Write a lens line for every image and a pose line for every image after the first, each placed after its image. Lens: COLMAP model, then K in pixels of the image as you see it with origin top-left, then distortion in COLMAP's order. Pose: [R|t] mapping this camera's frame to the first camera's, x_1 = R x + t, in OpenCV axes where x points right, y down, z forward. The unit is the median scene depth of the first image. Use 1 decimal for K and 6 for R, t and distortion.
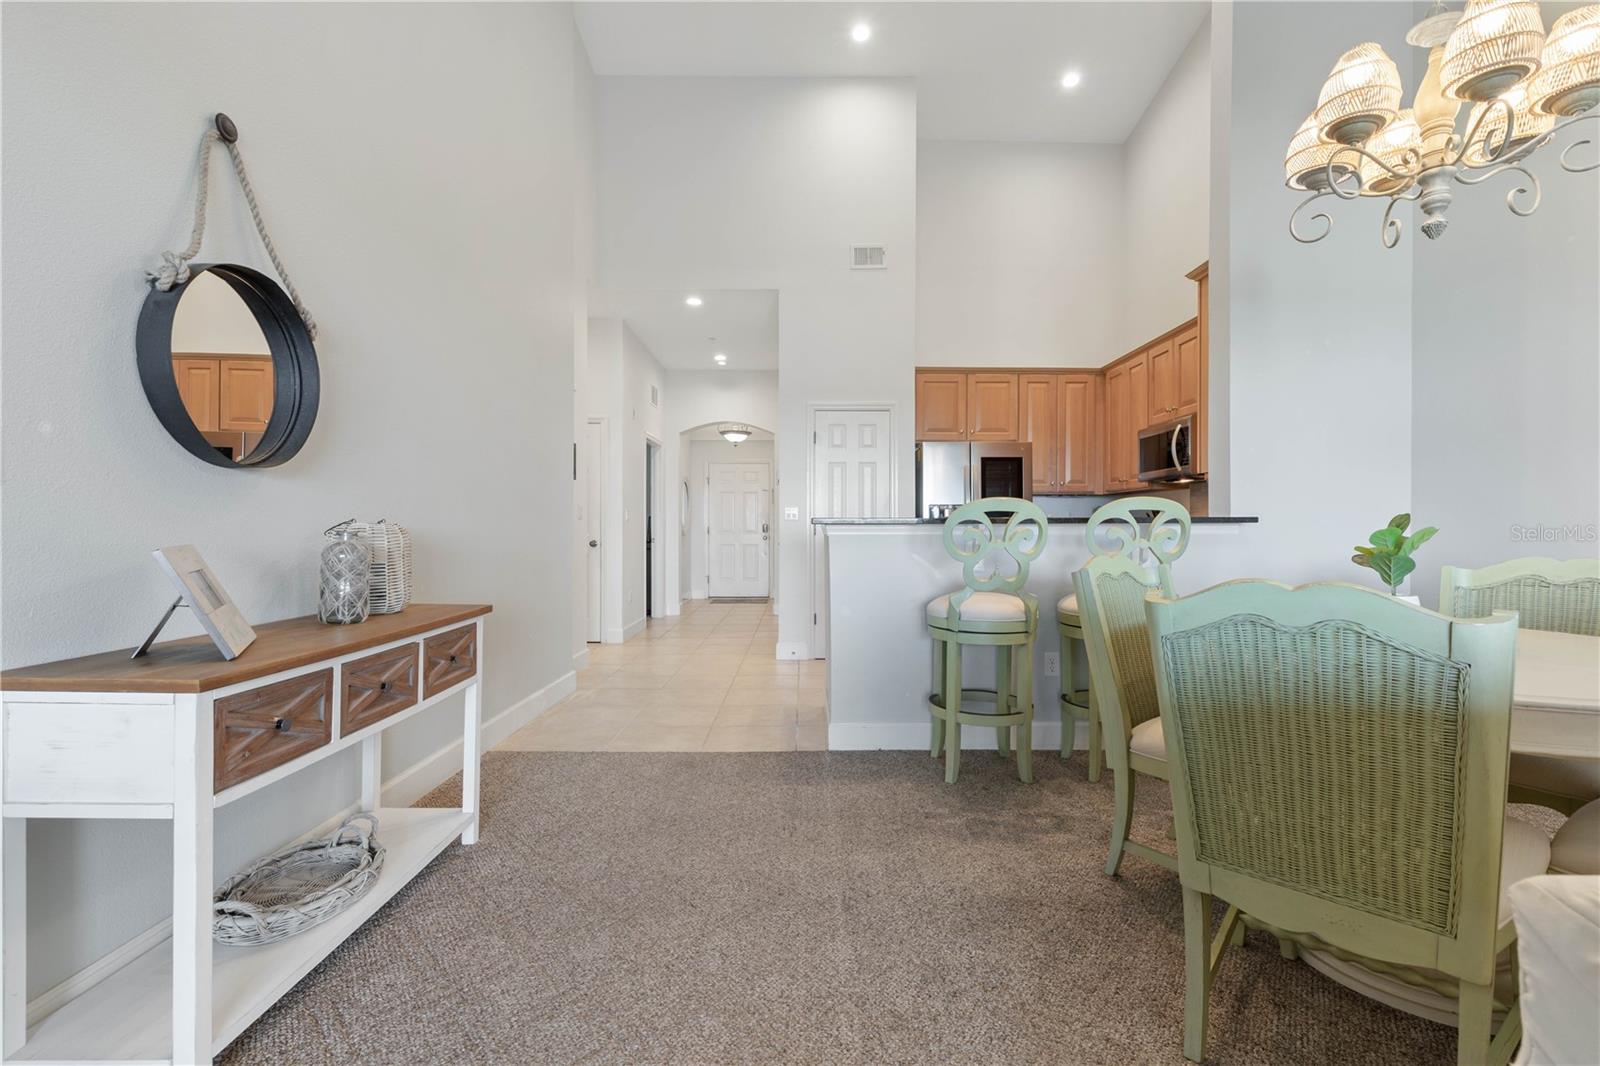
lens RADIAL K [[727.7, 0, 823.6], [0, 727.7, 532.8], [0, 0, 1]] dist [0.007481, -0.001364]
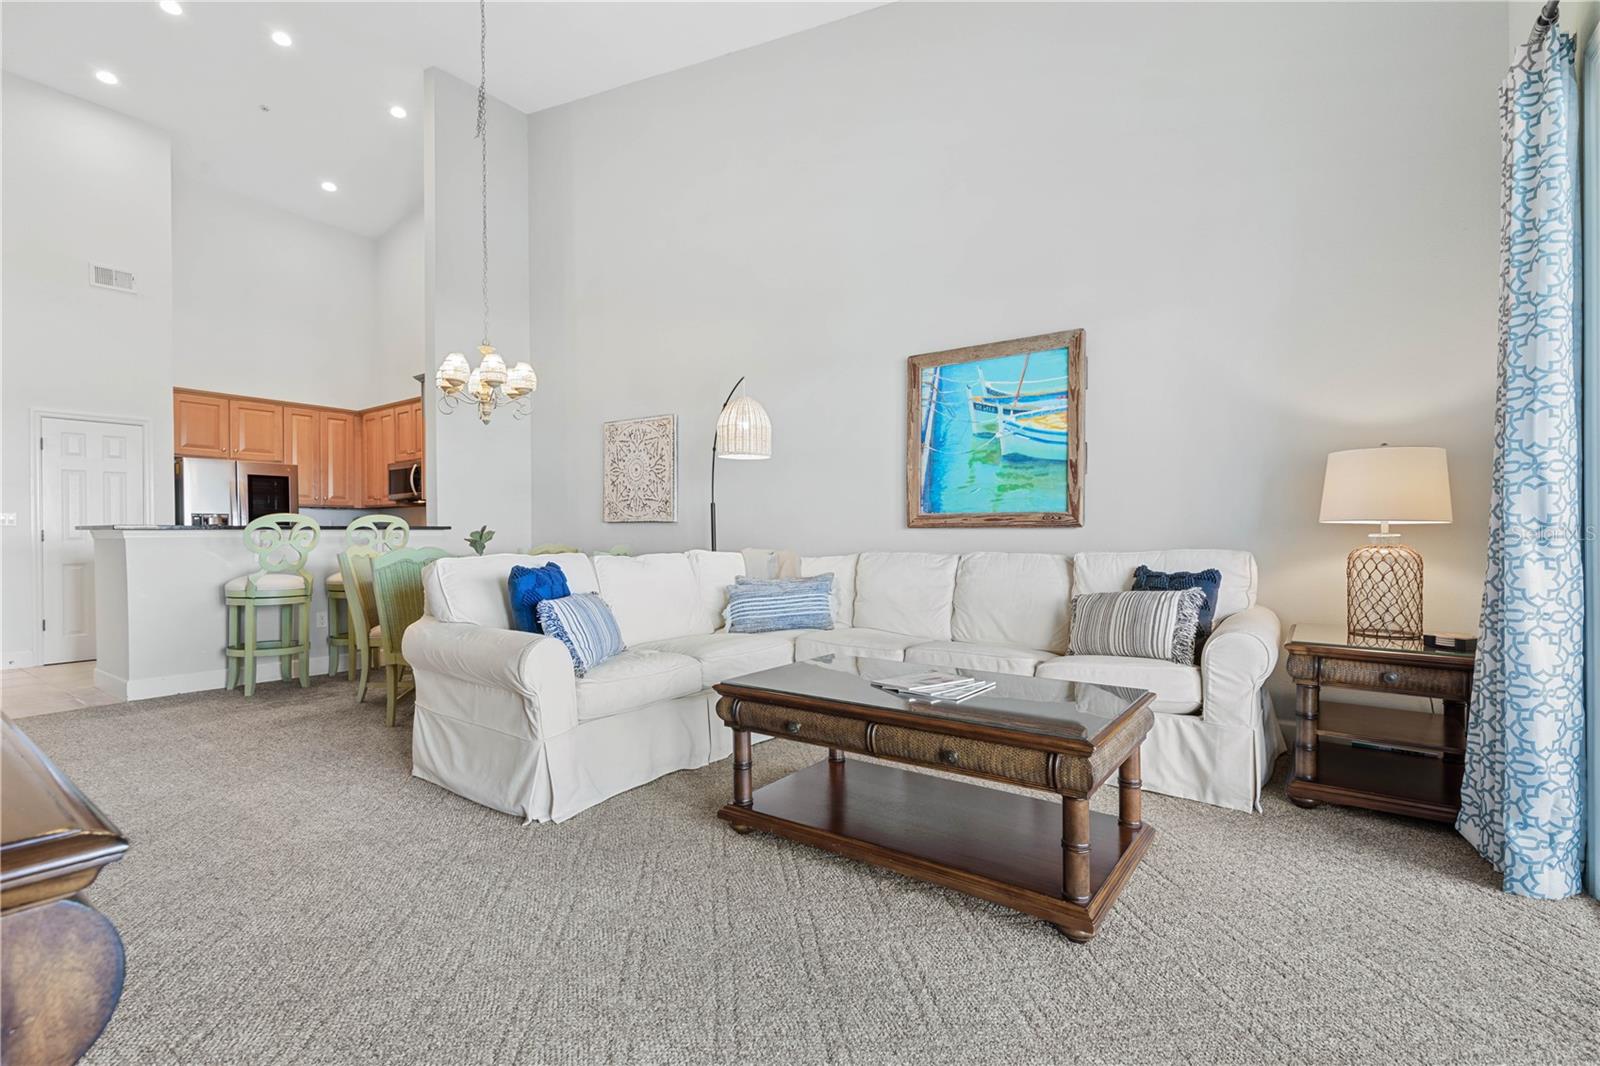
lens RADIAL K [[727.7, 0, 813.6], [0, 727.7, 538.7], [0, 0, 1]] dist [0.007481, -0.001364]
pose [[0.612030, -0.007154, 0.790802, -0.324853], [0.009282, 0.999955, 0.001862, 0.015540], [-0.790780, 0.006201, 0.612069, -0.925238]]
